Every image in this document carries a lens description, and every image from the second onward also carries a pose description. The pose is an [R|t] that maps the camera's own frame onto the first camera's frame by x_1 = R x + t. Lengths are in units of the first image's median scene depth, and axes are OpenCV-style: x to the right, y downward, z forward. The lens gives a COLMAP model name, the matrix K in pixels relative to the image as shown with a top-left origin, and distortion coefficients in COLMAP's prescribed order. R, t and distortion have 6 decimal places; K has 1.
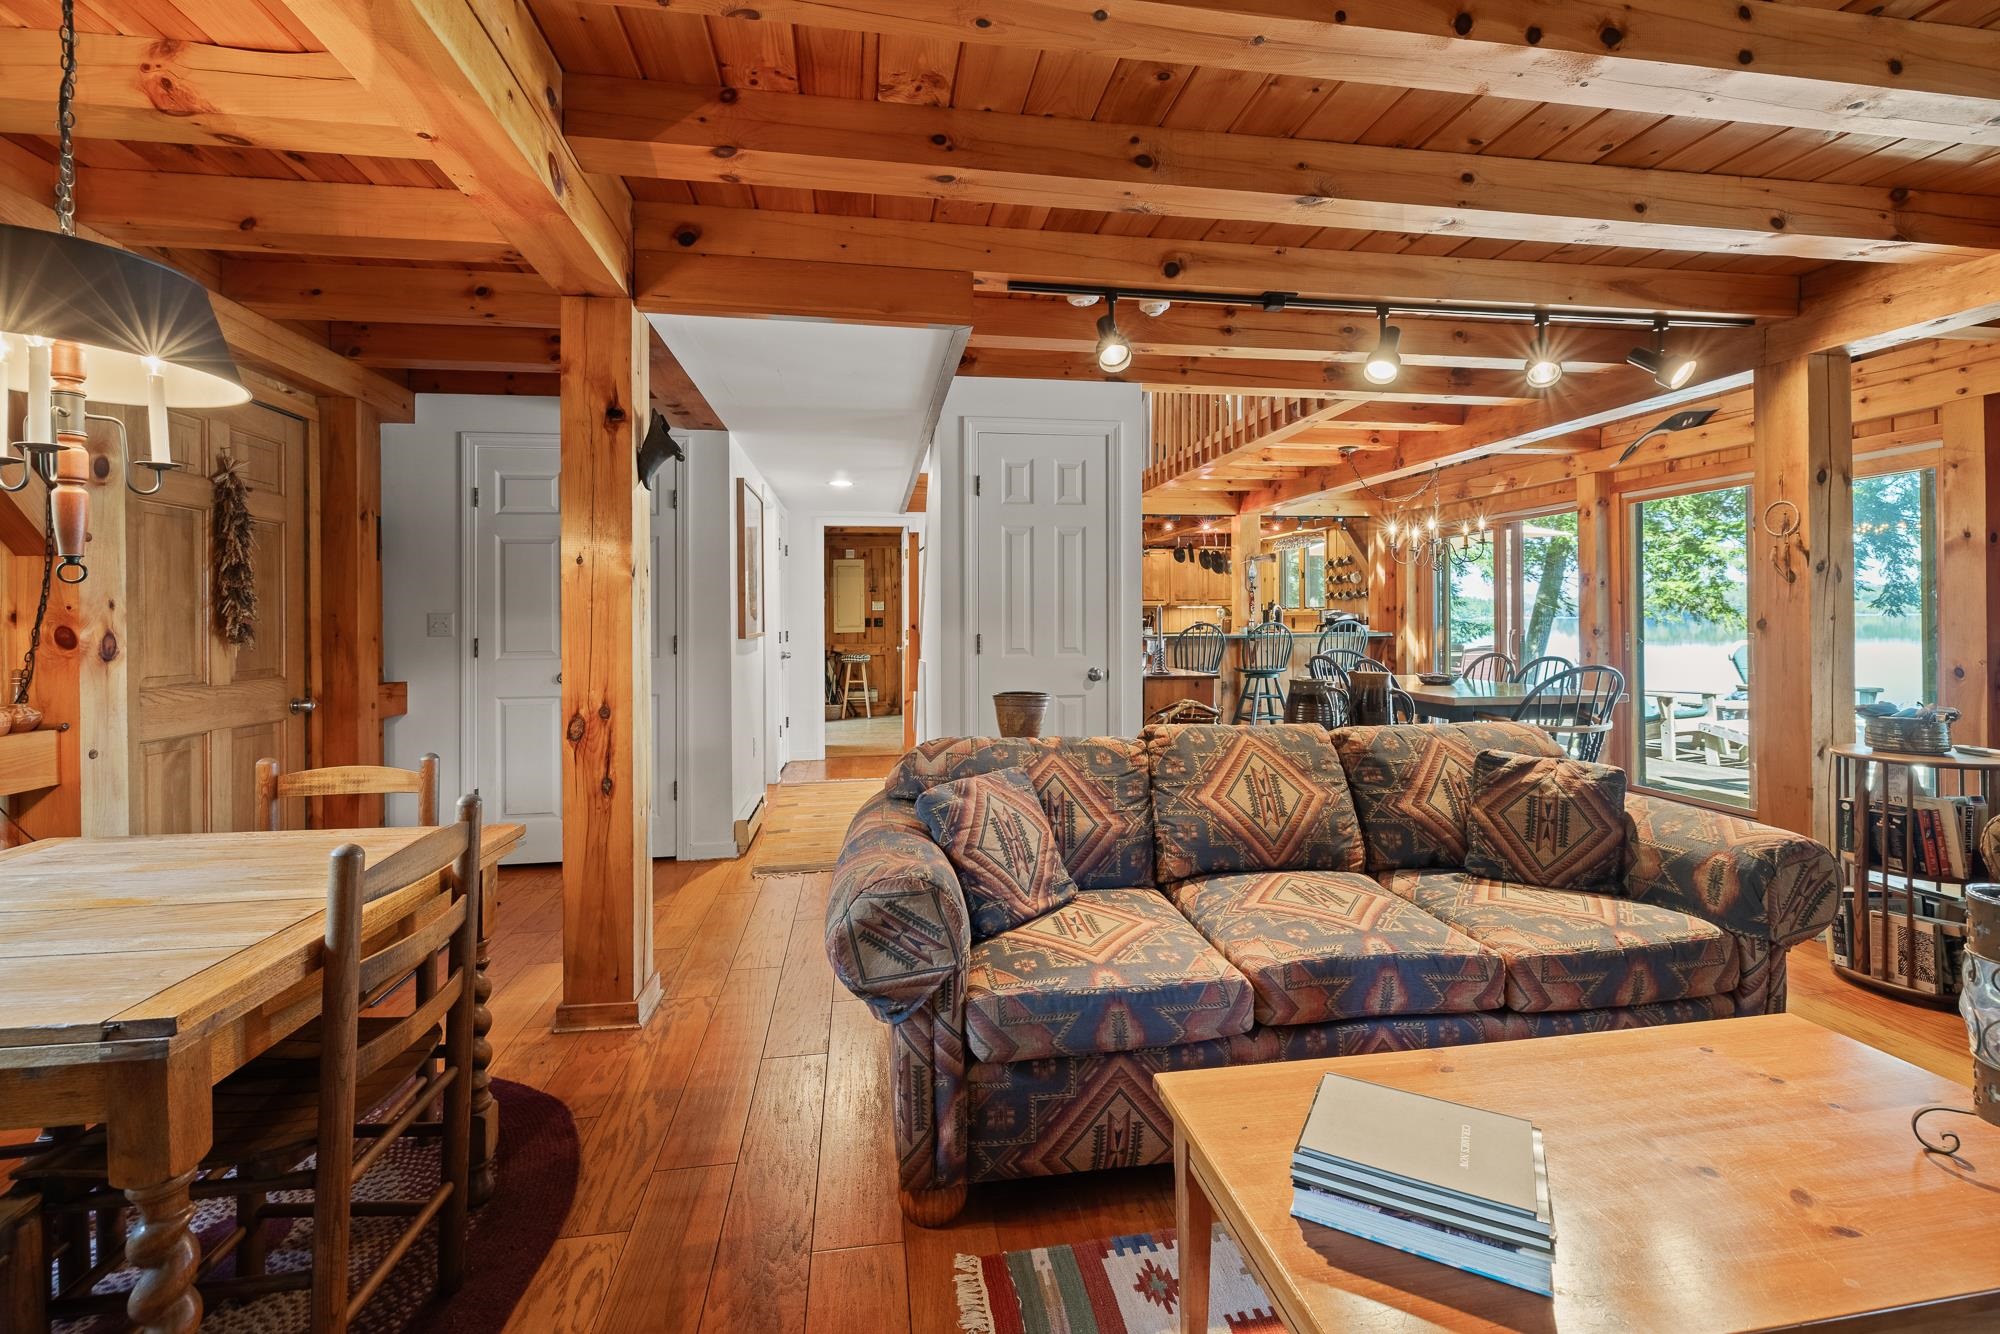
lens RADIAL K [[863.7, 0, 993.4], [0, 863.7, 616.4], [0, 0, 1]] dist [-0.000585, -0.000135]
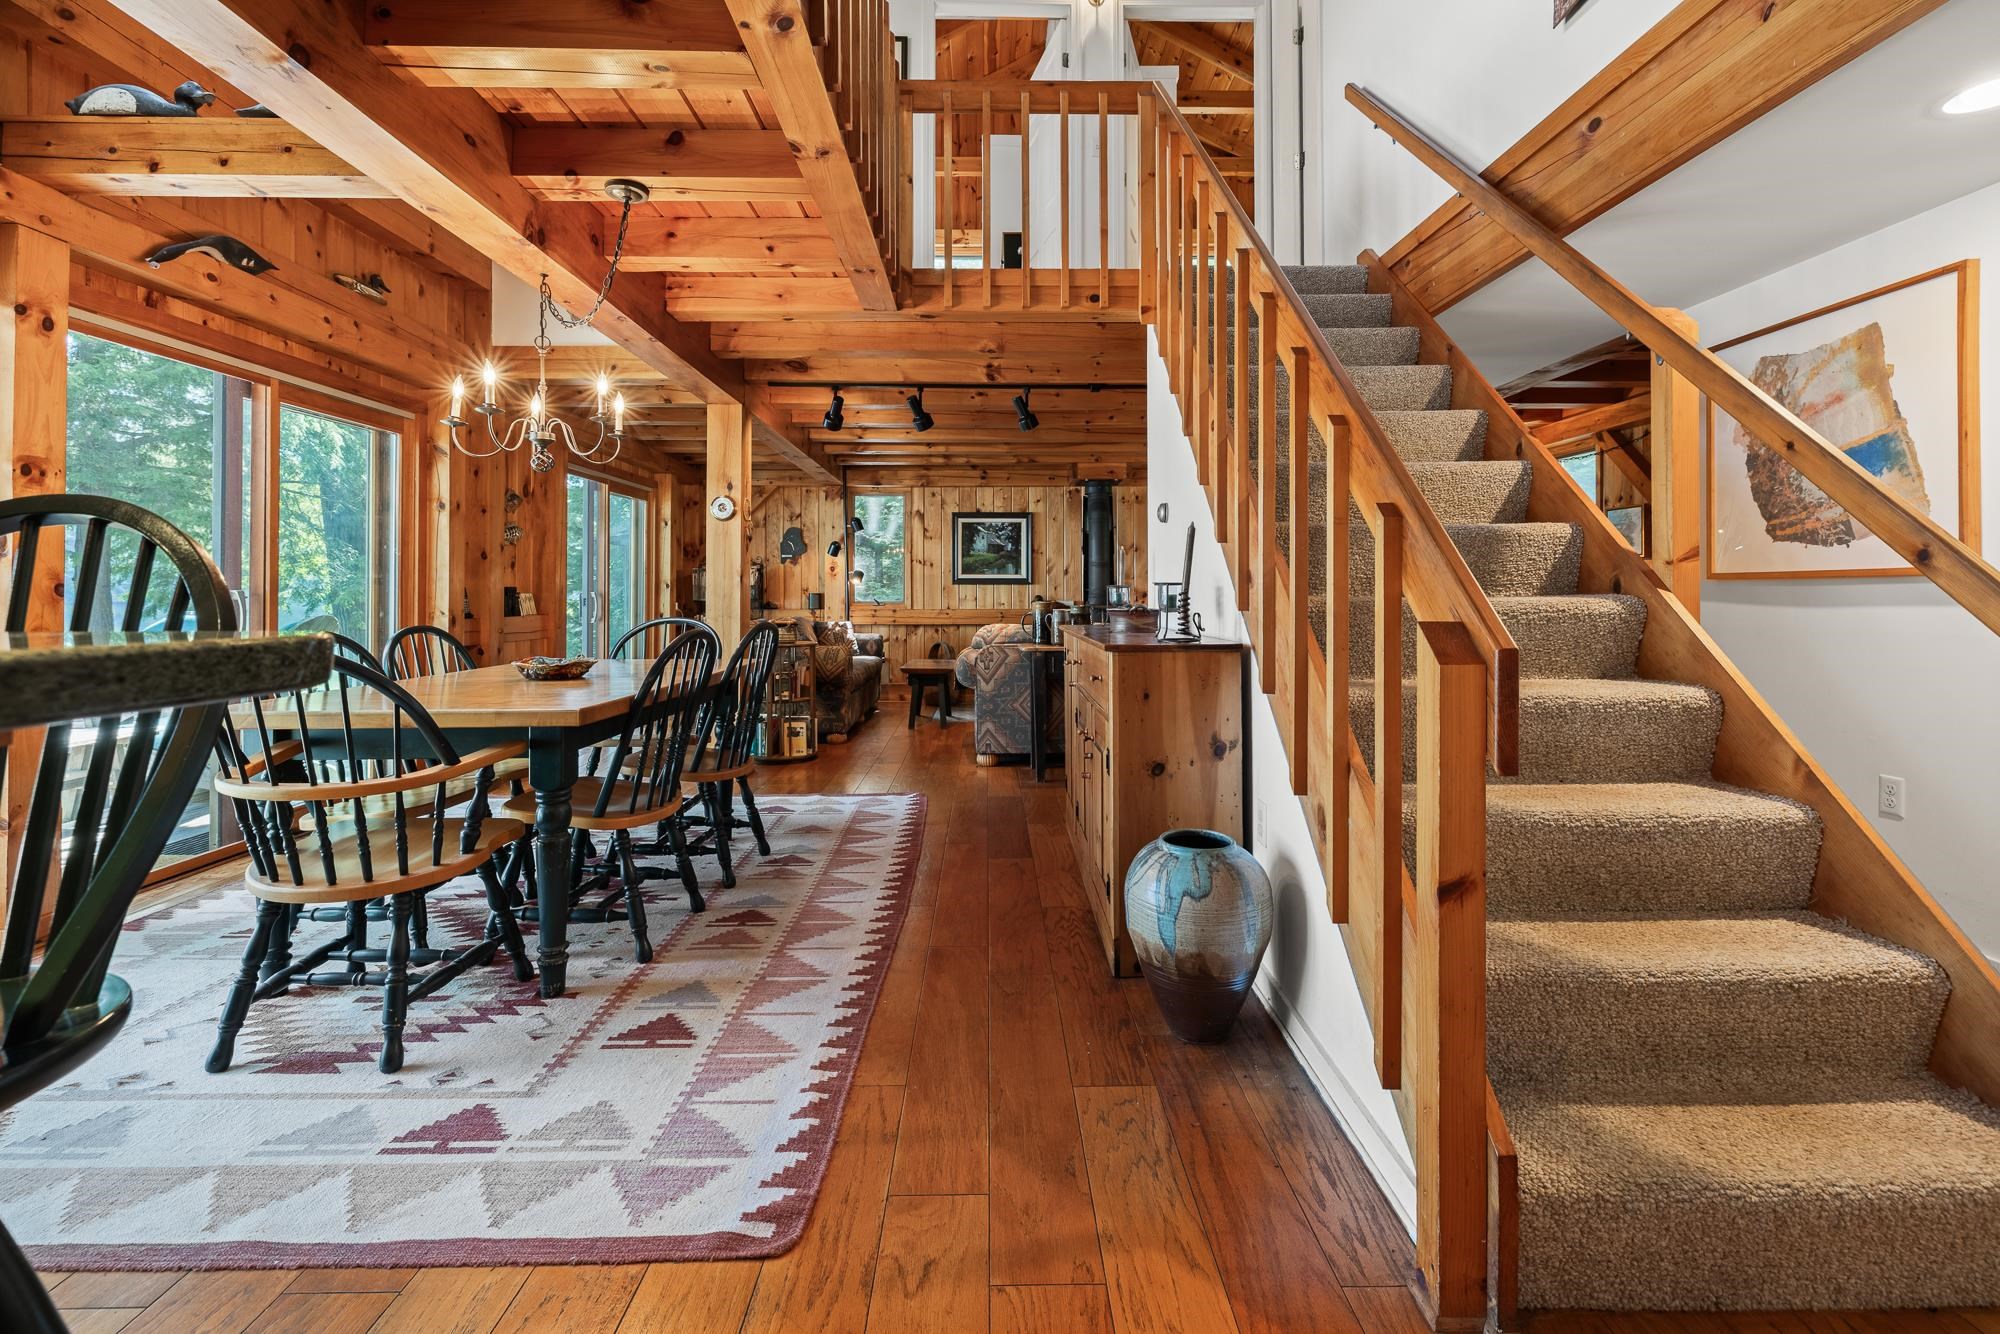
lens RADIAL K [[864.9, 0, 1004.9], [0, 864.9, 582.0], [0, 0, 1]] dist [0.001154, -0.000661]
pose [[-0.991628, 0.011482, 0.128614, 0.106046], [0.009353, 0.999809, -0.017145, 0.018896], [-0.128787, -0.015799, -0.991546, 1.008594]]
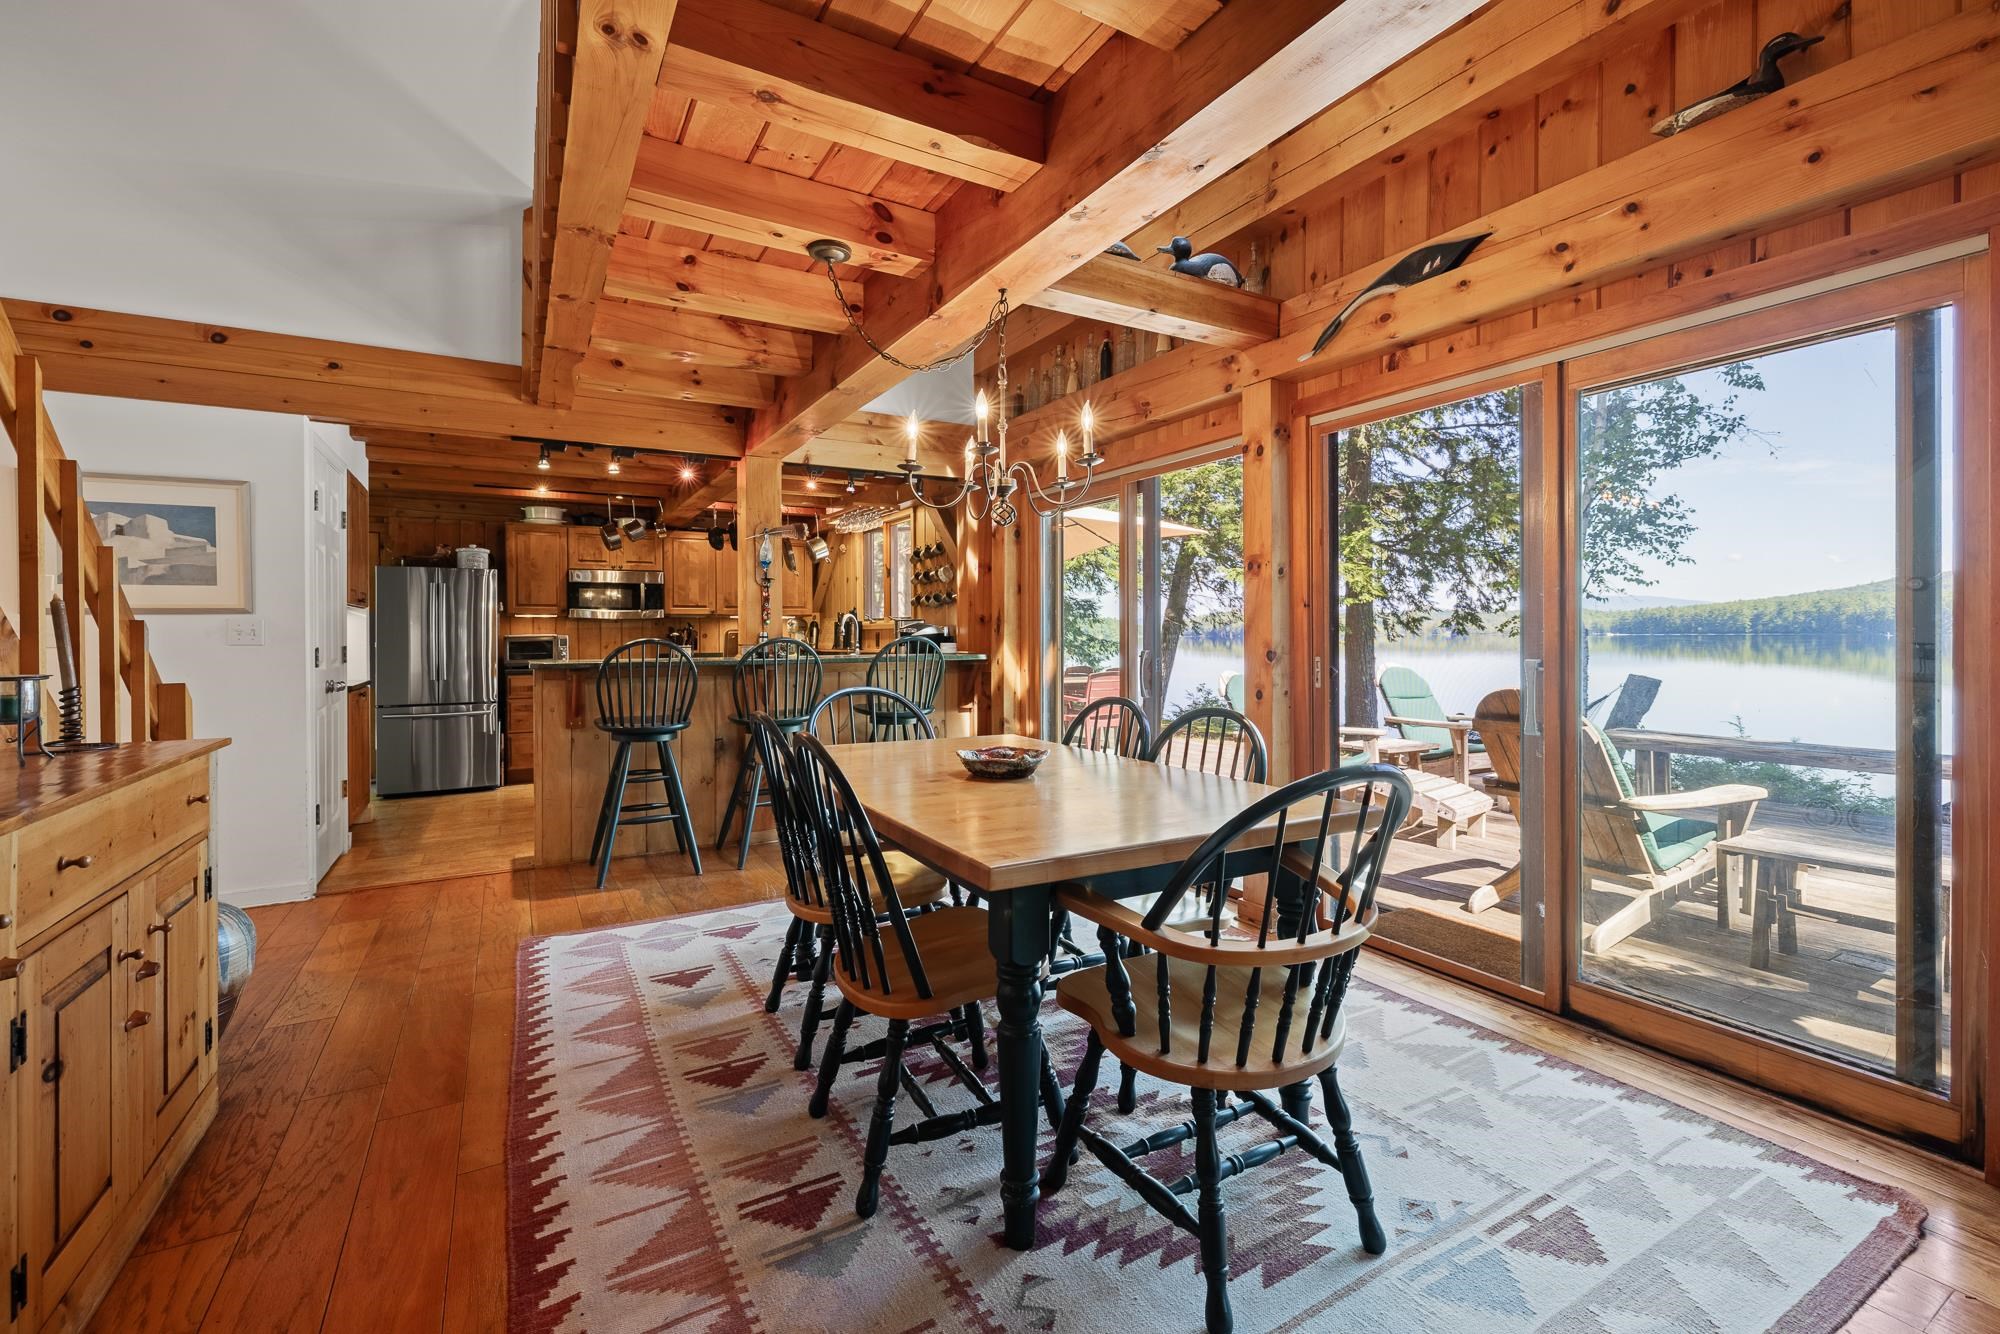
lens RADIAL K [[851.7, 0, 997.0], [0, 851.7, 635.1], [0, 0, 1]] dist [-0.001395, -0.000389]
pose [[0.931527, 0.003045, 0.363659, 0.233586], [-0.004287, 0.999987, 0.002610, 0.002414], [-0.363647, -0.003990, 0.931528, 0.390904]]
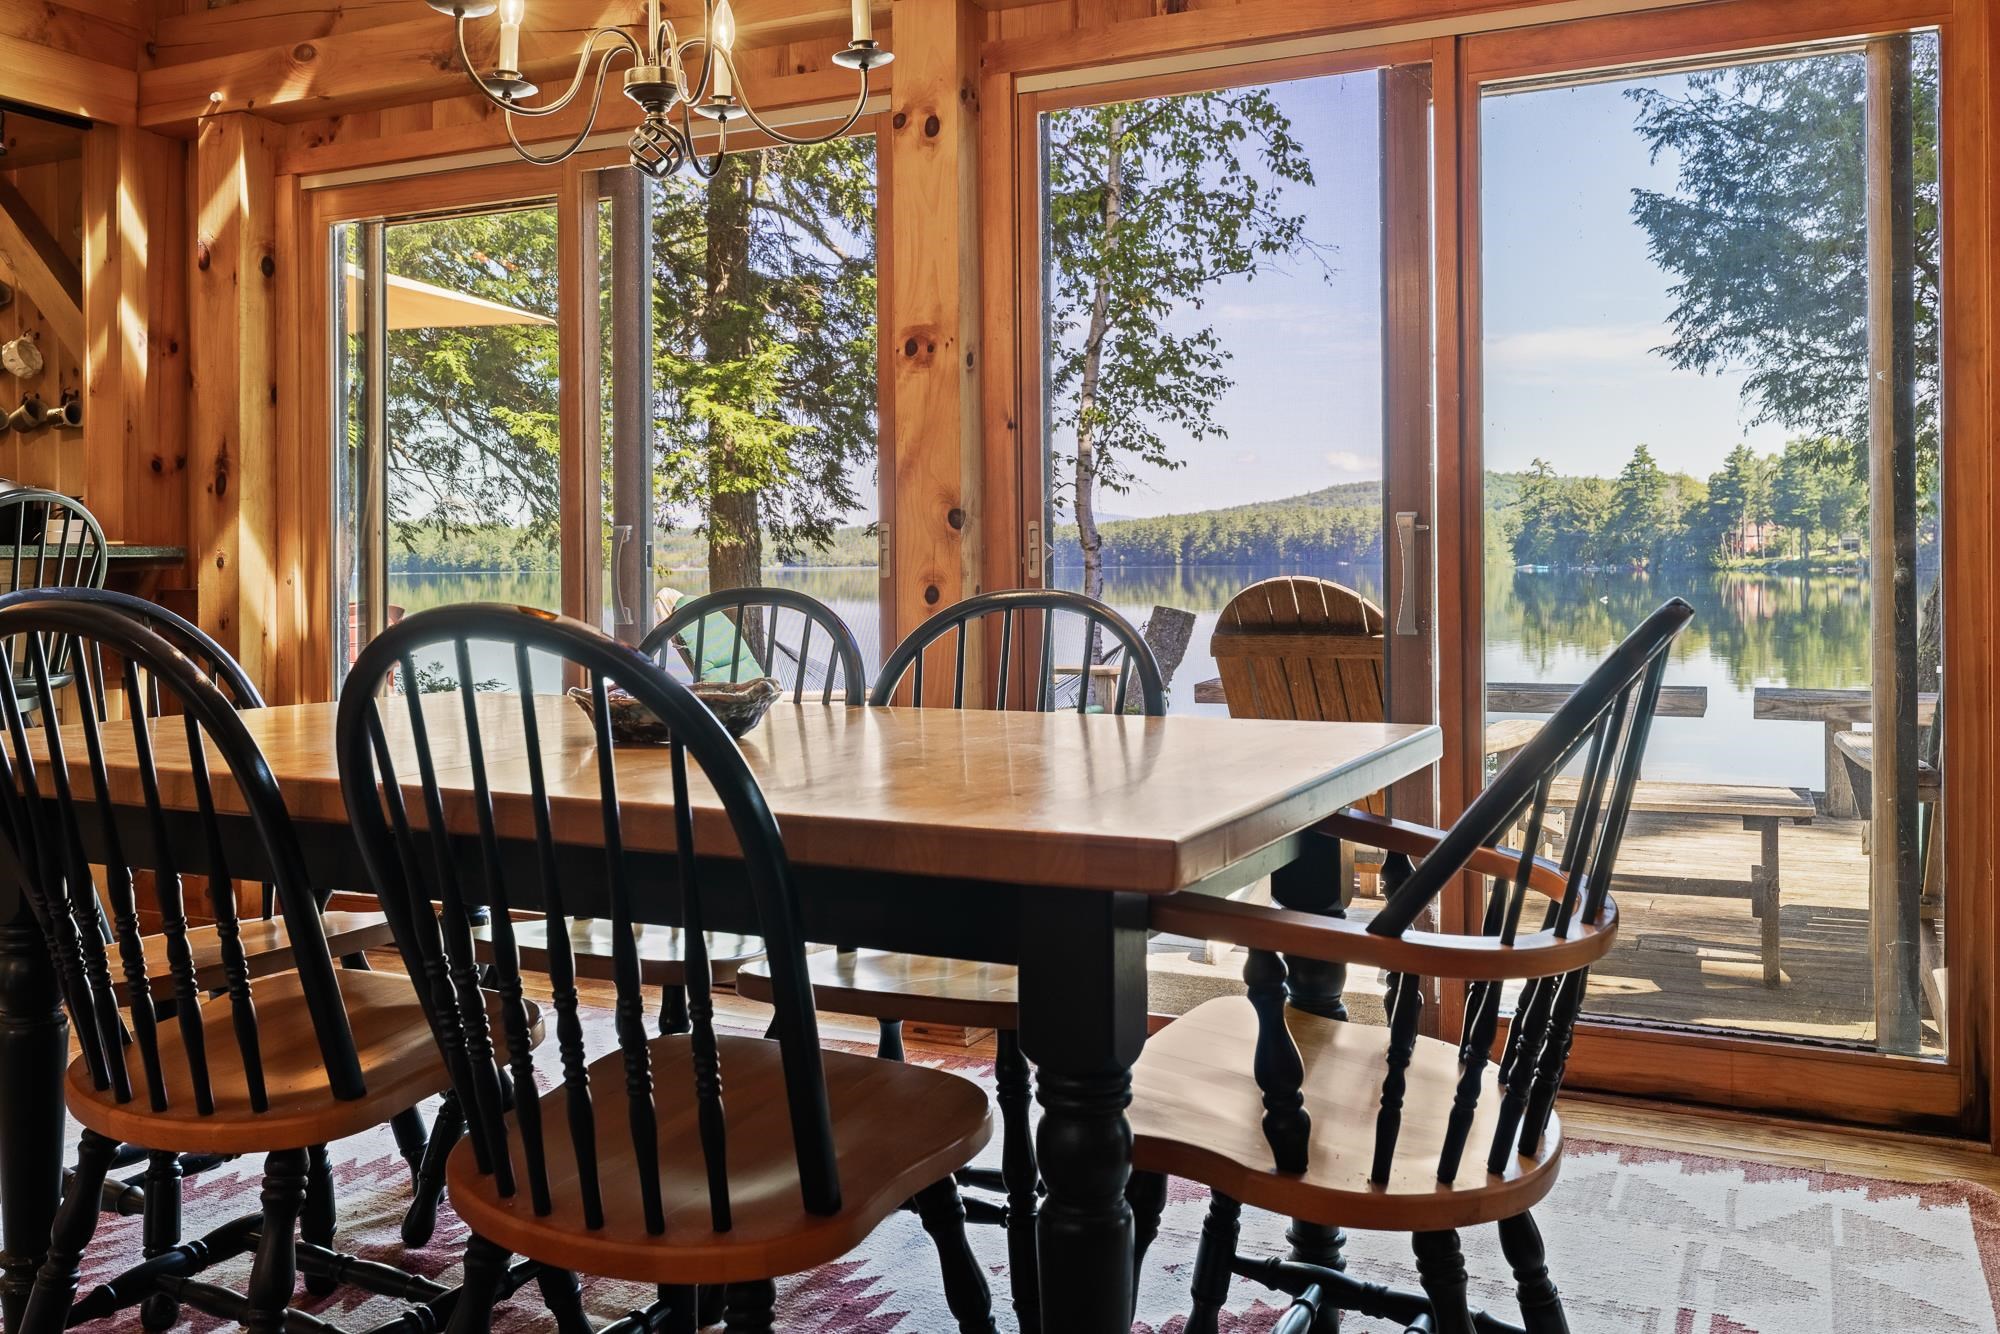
lens RADIAL K [[1684.5, 0, 985.1], [0, 1684.5, 559.2], [0, 0, 1]] dist [-0.002686, 0.006623]
pose [[0.554604, 0.005974, 0.832093, 0.154718], [-0.002231, 0.999981, -0.005692, 0.025706], [-0.832111, 0.001301, 0.554607, 0.483099]]
